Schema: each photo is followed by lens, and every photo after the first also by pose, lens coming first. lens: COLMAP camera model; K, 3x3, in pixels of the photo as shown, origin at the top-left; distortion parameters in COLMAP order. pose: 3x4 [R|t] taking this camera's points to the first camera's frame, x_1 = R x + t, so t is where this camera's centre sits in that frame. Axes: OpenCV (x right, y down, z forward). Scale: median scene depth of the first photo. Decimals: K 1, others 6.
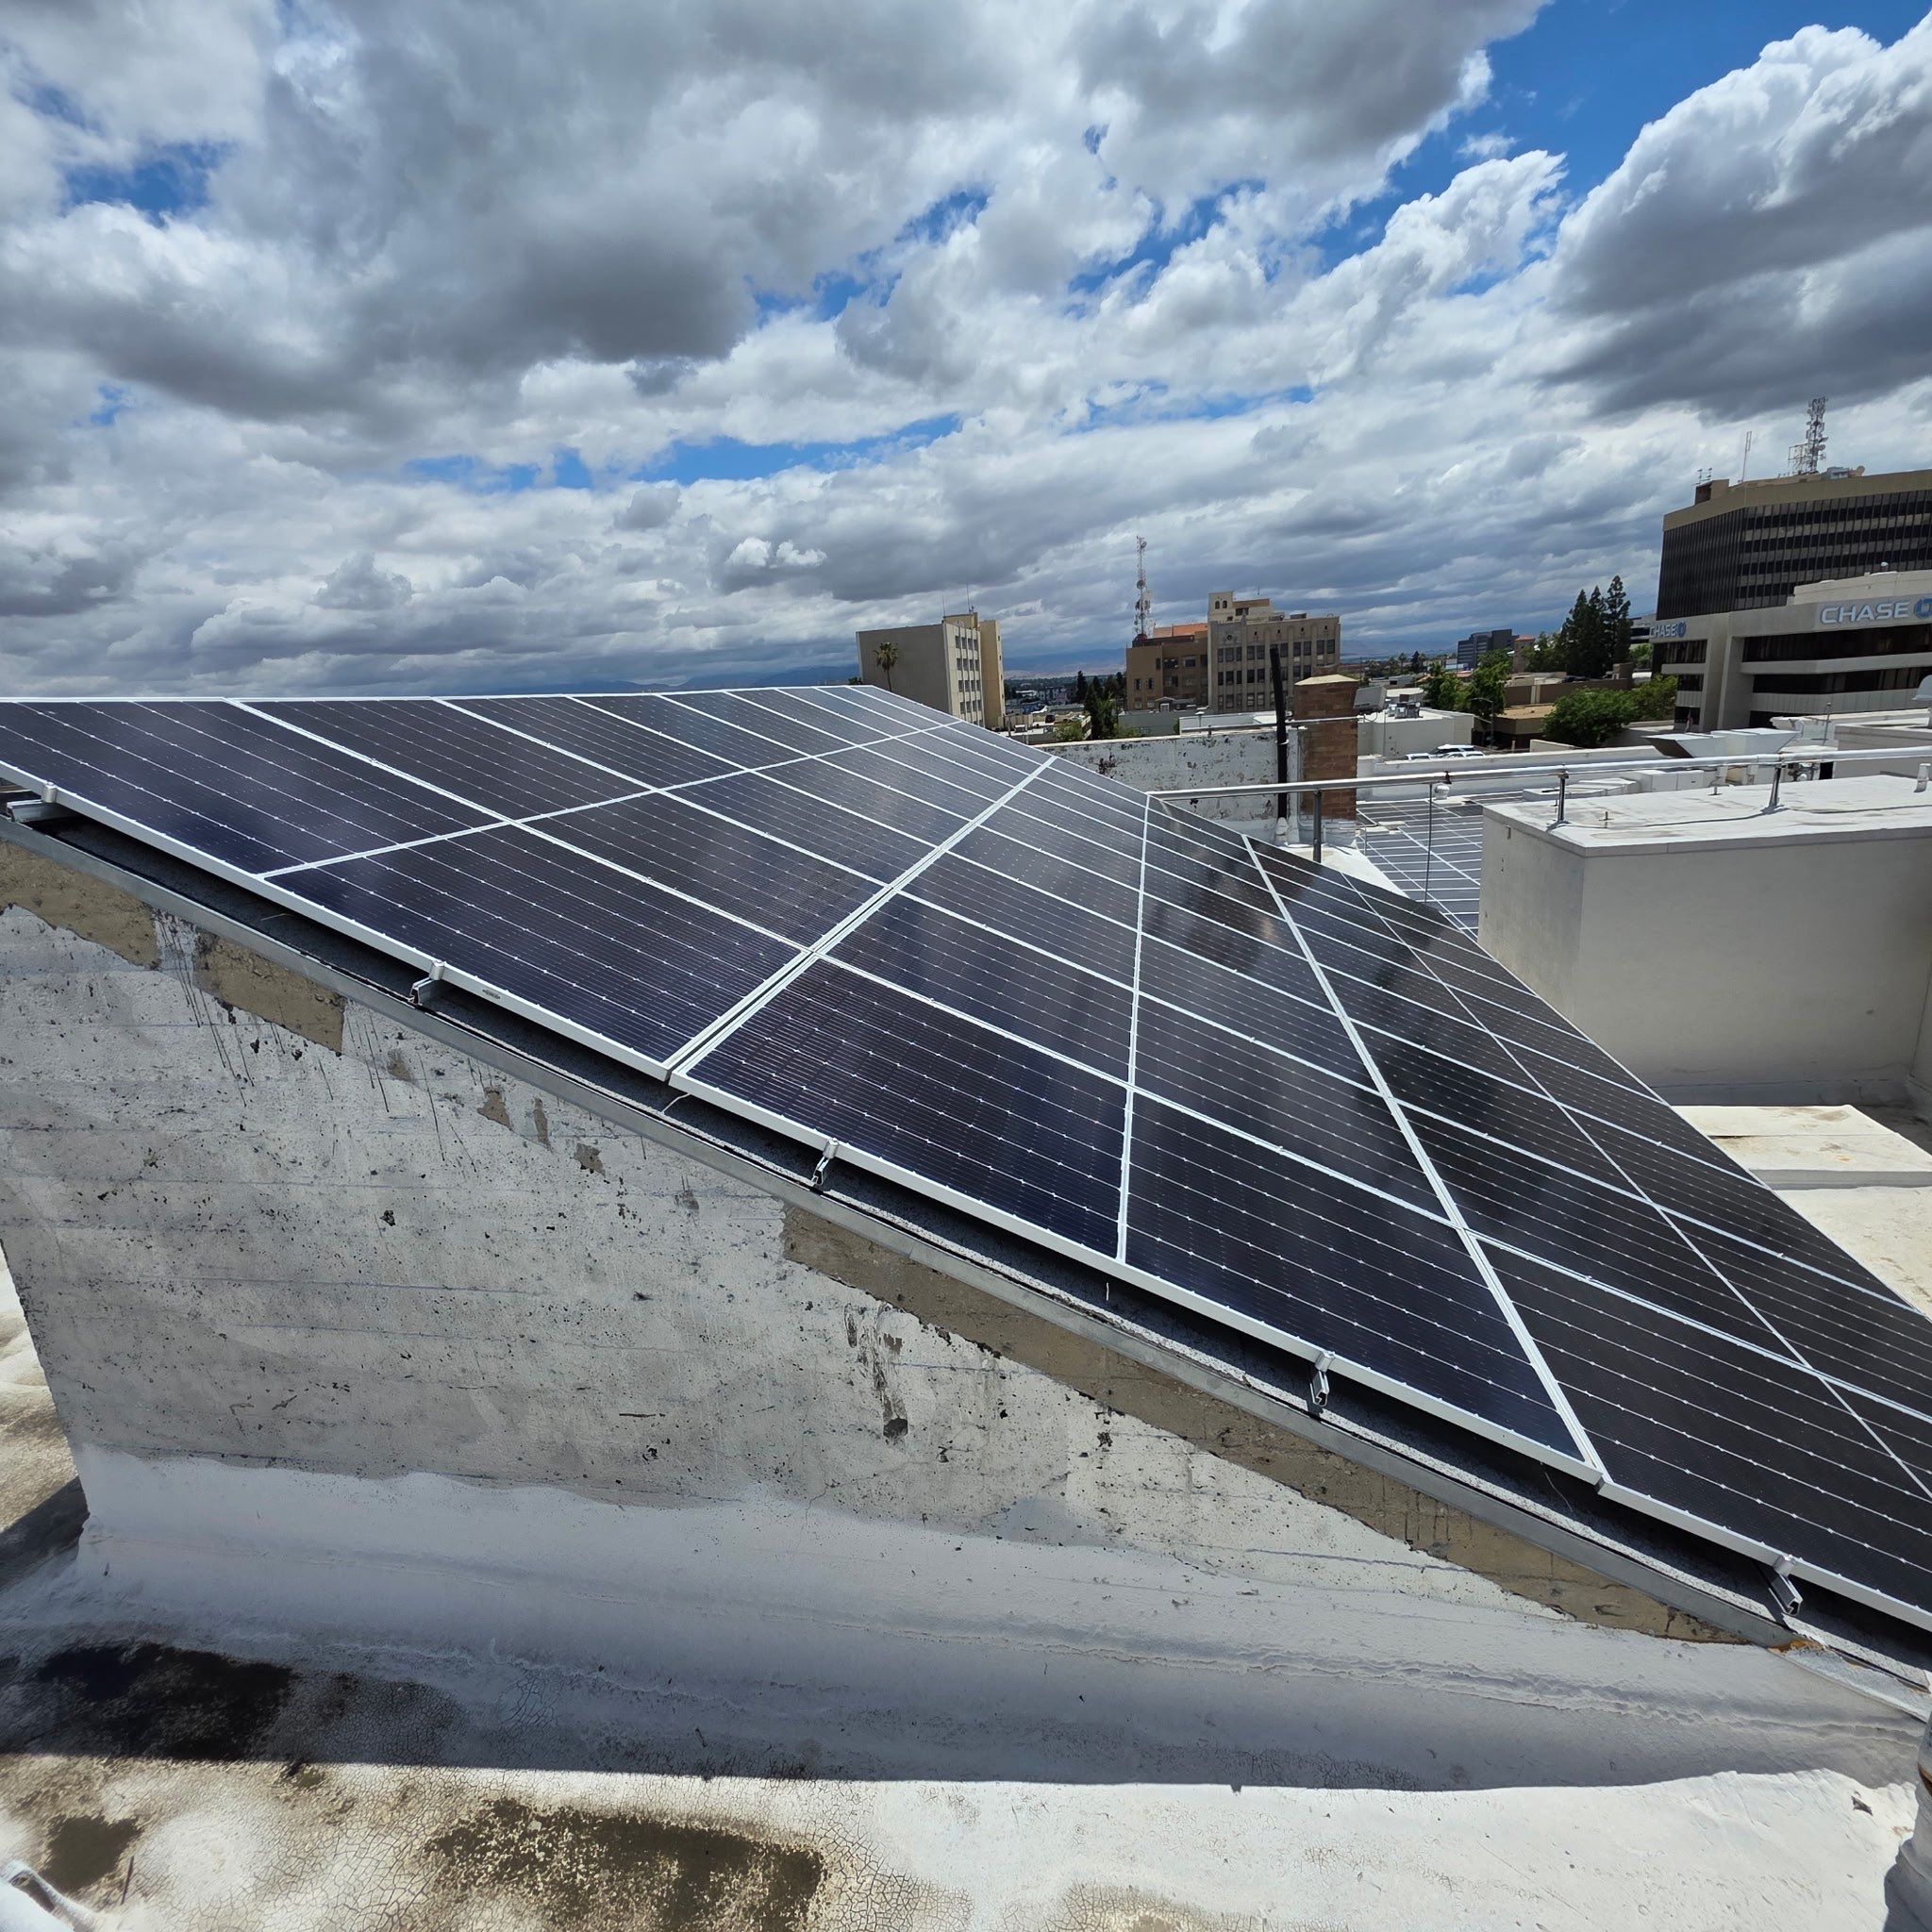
lens RADIAL K [[1024.5, 0, 958.9], [0, 1024.5, 959.8], [0, 0, 1]] dist [-0.001986, 0.000465]
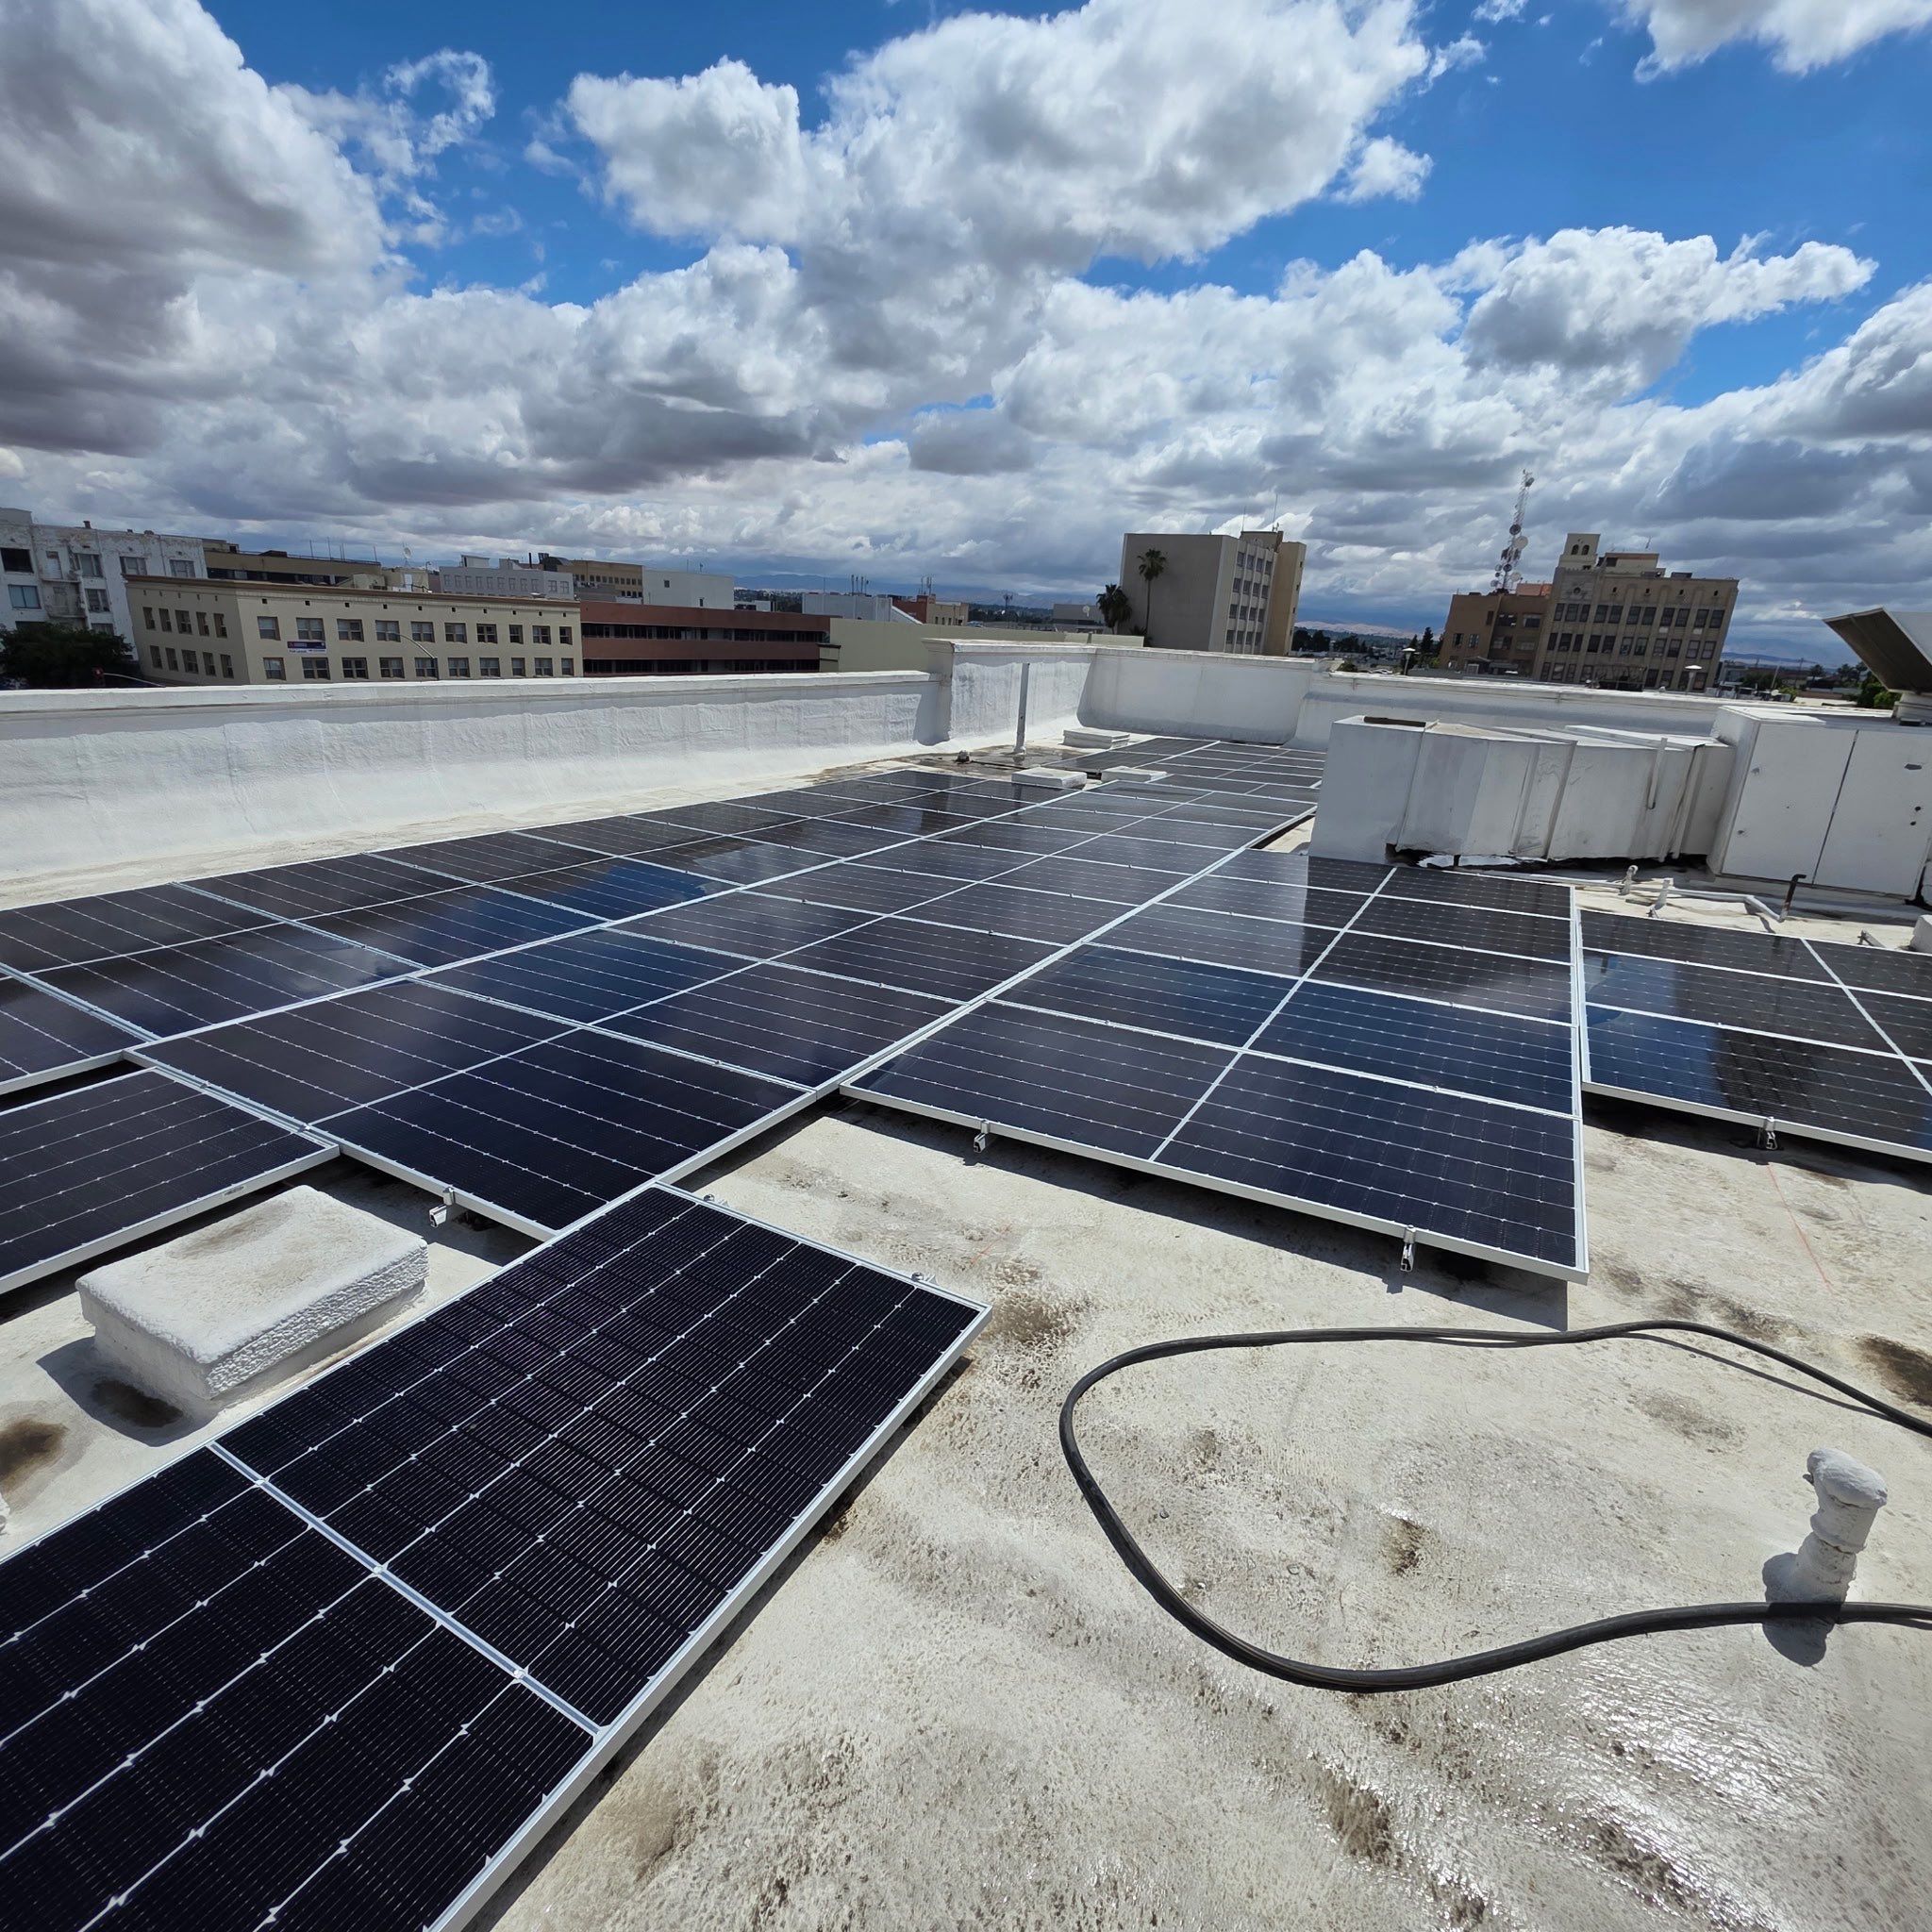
lens RADIAL K [[1024.5, 0, 958.9], [0, 1024.5, 959.8], [0, 0, 1]] dist [-0.001986, 0.000465]
pose [[0.941098, 0.220537, -0.256315, 0.077267], [-0.202483, 0.974651, 0.095158, -0.013245], [0.270803, -0.037653, 0.961898, 0.091263]]
